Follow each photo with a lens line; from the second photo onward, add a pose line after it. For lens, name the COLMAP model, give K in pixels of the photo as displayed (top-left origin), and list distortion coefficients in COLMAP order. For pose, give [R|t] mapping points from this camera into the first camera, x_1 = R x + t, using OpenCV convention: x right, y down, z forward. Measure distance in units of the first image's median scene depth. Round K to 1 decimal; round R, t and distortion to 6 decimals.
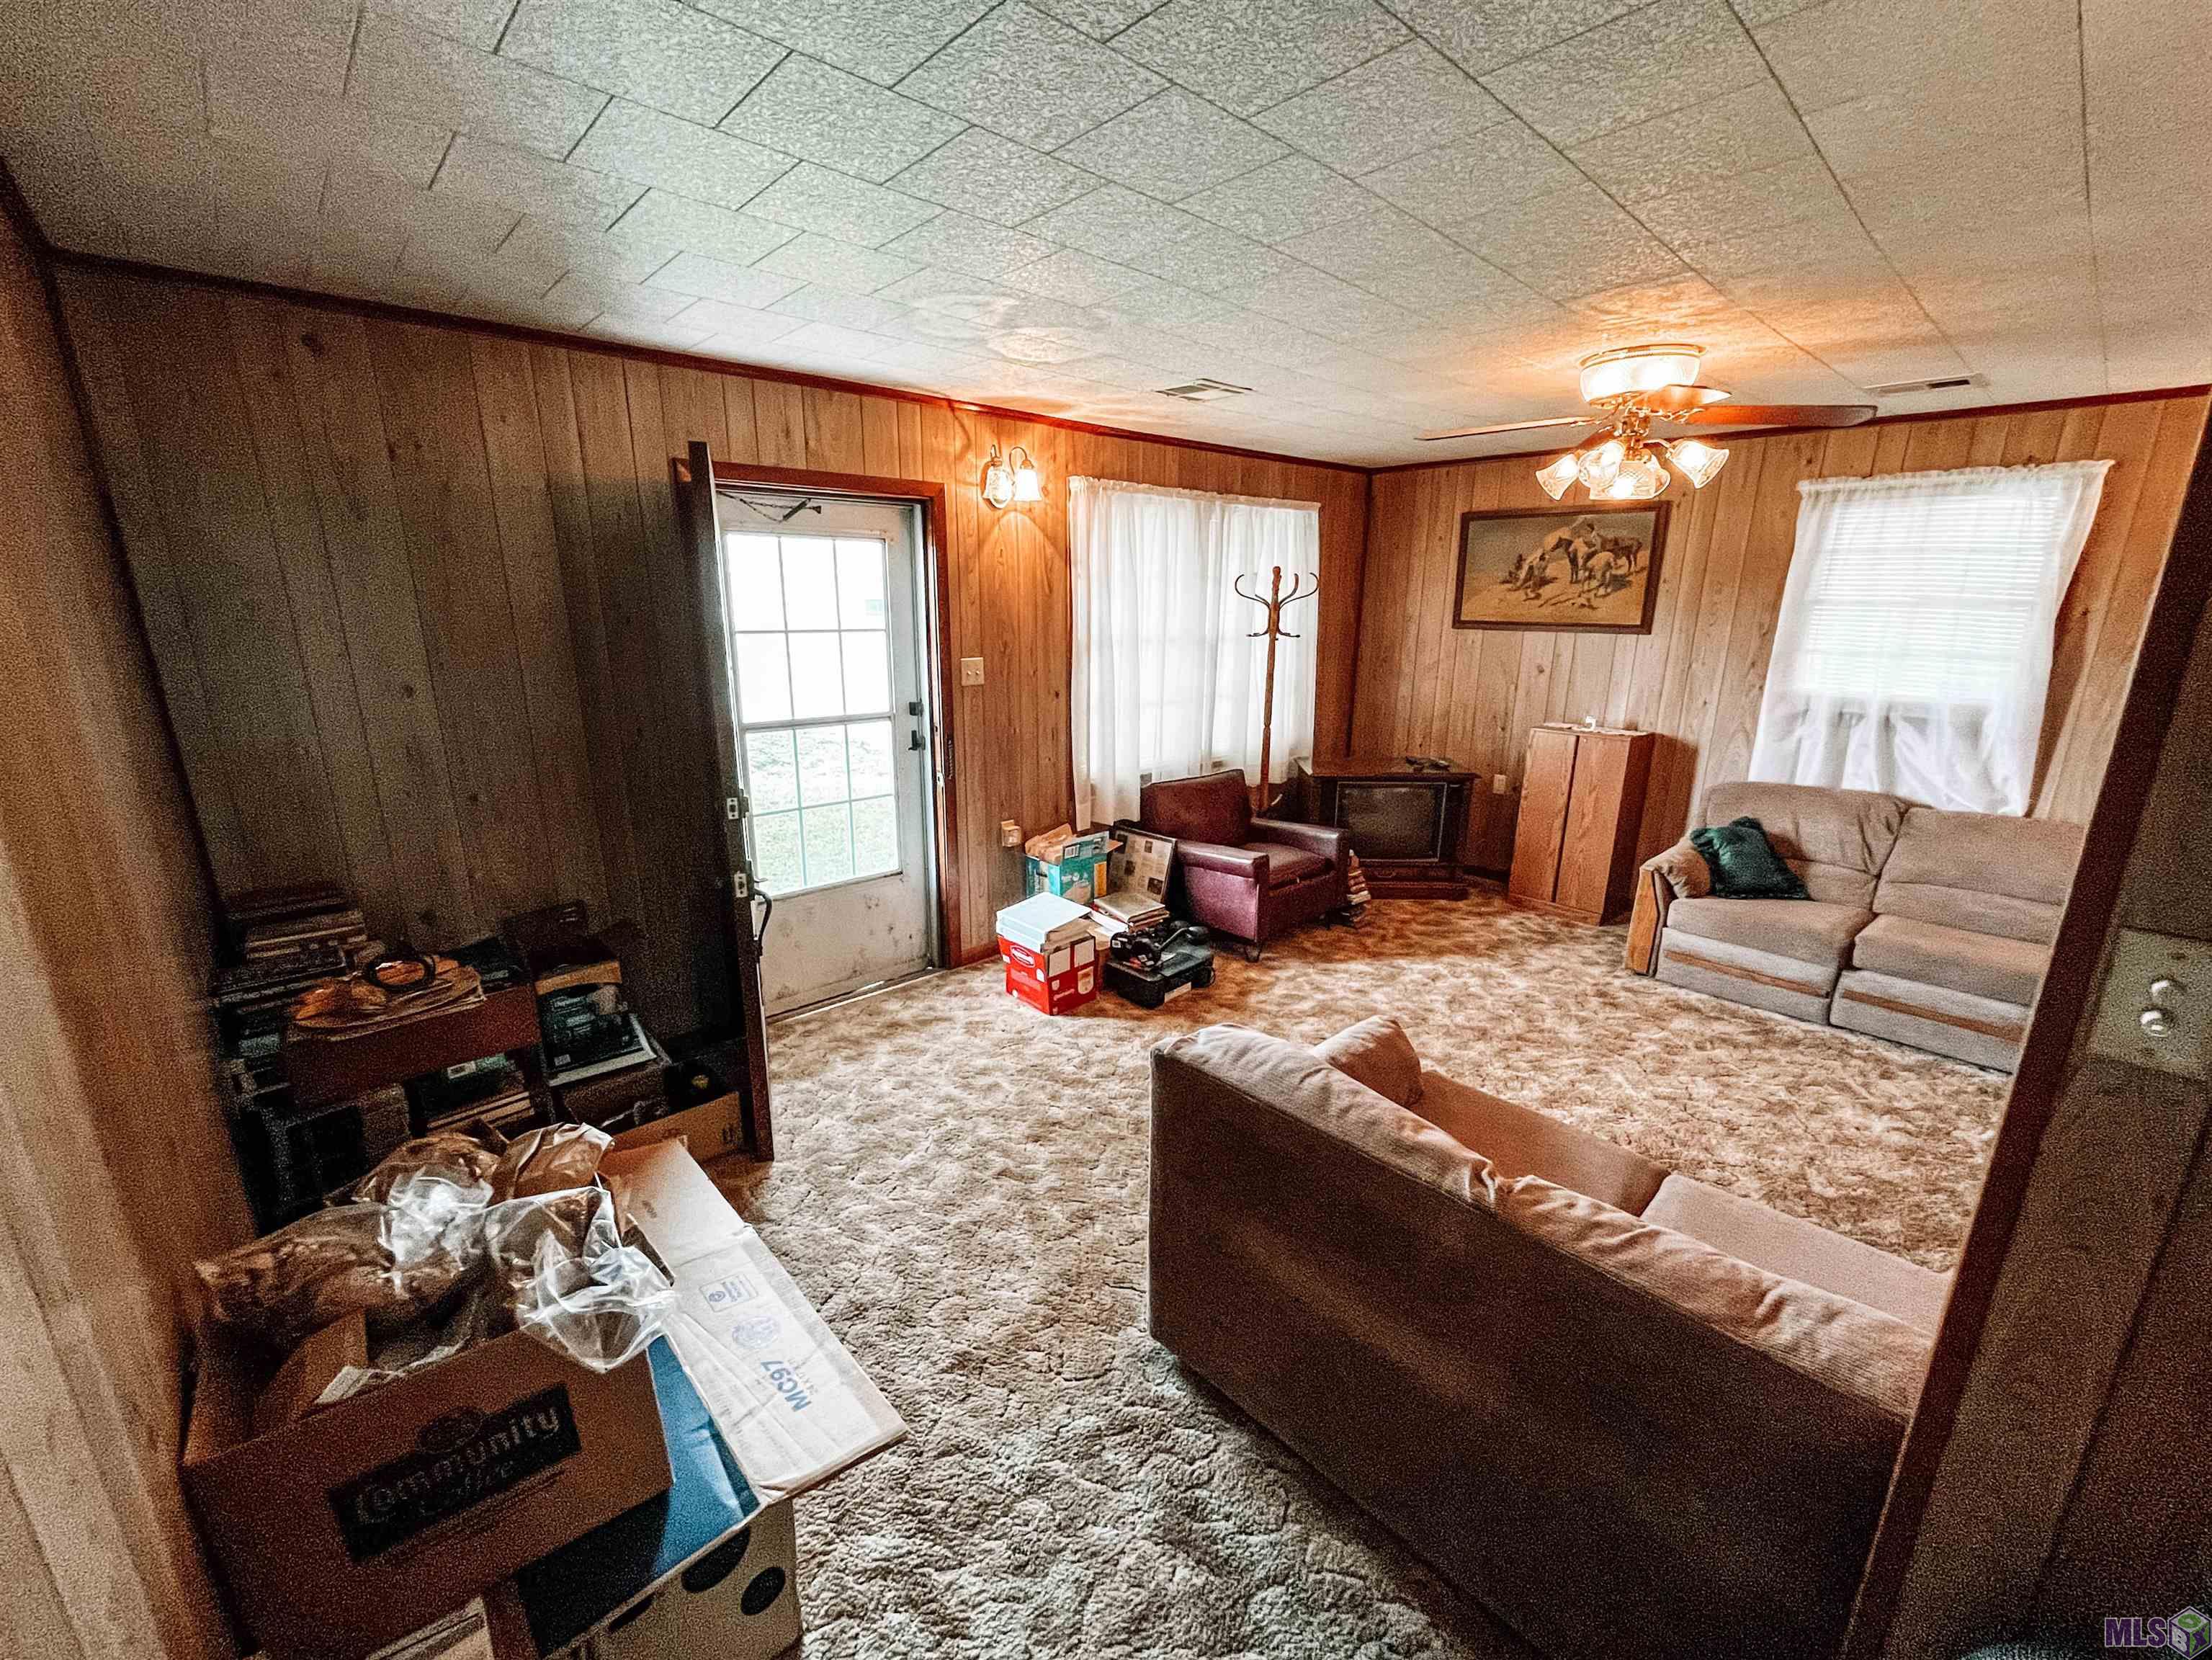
lens RADIAL K [[934.9, 0, 1106.0], [0, 934.9, 830.0], [0, 0, 1]] dist [-0.001135, -0.000044]
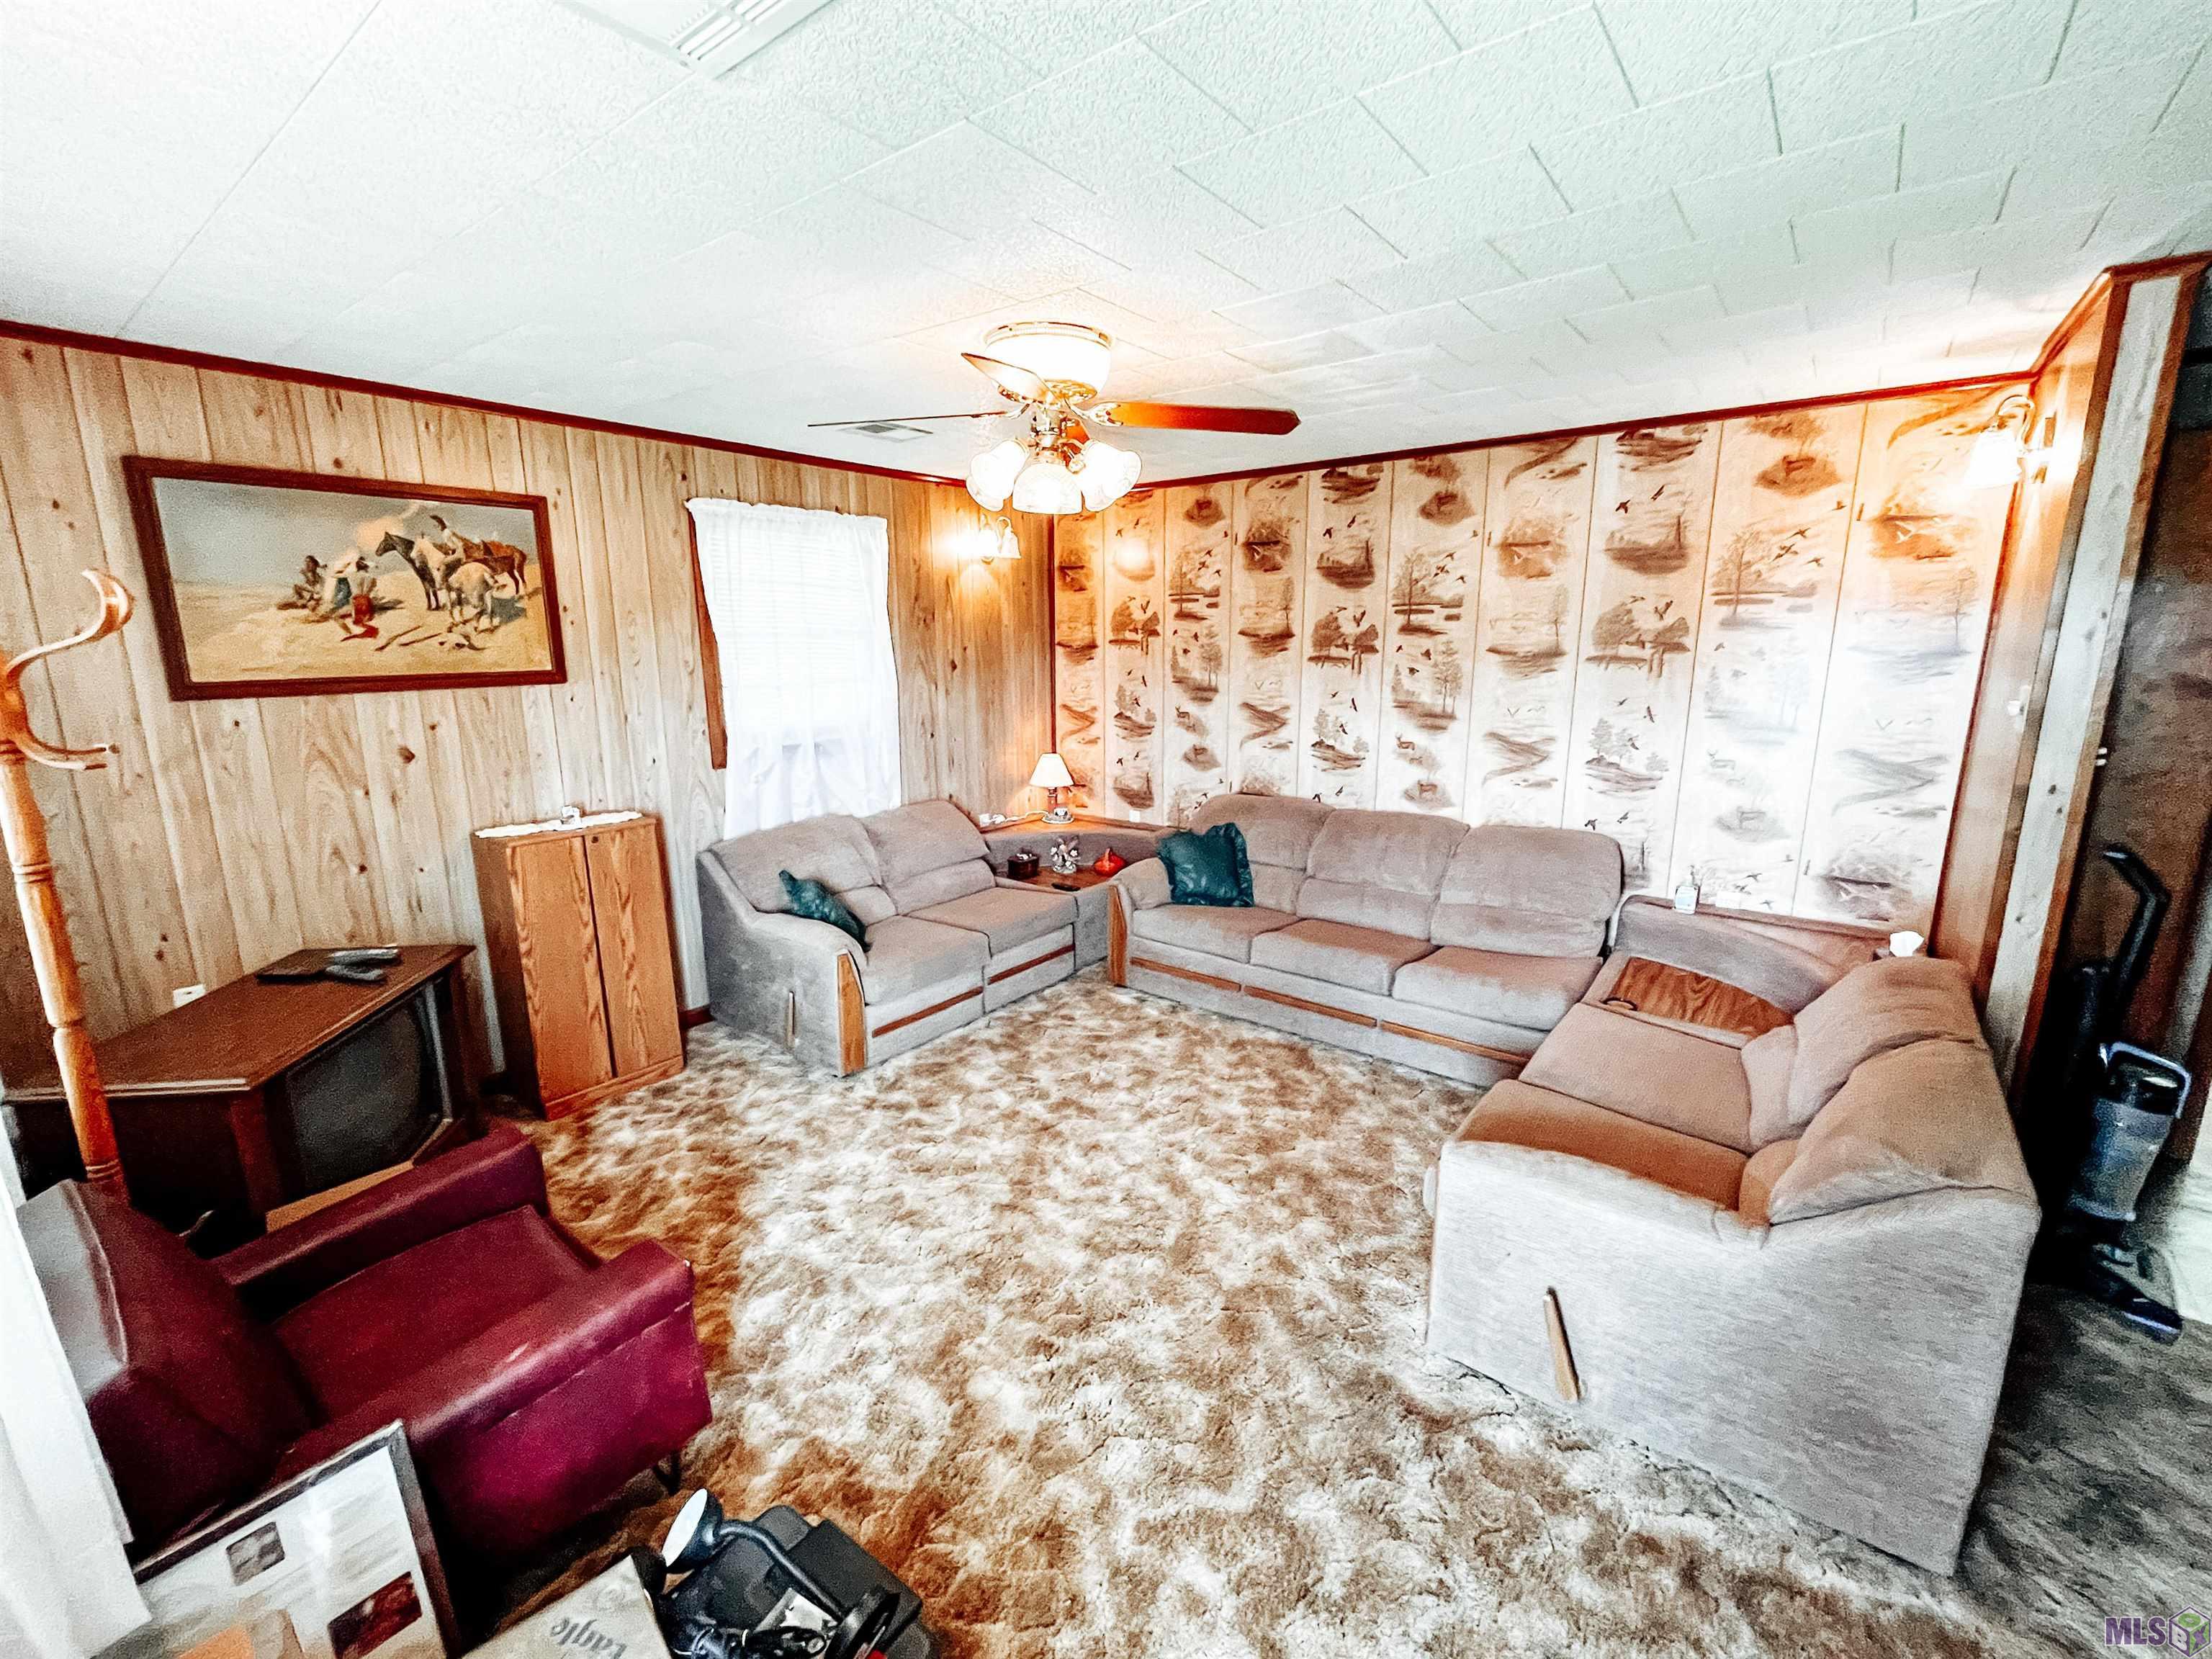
lens RADIAL K [[934.8, 0, 1106.0], [0, 934.8, 829.5], [0, 0, 1]] dist [-0.001135, -0.000044]
pose [[-0.165388, -0.210027, 0.963605, -0.202233], [0.245441, 0.937555, 0.246475, -0.176821], [-0.955199, 0.277272, -0.103512, 0.701619]]
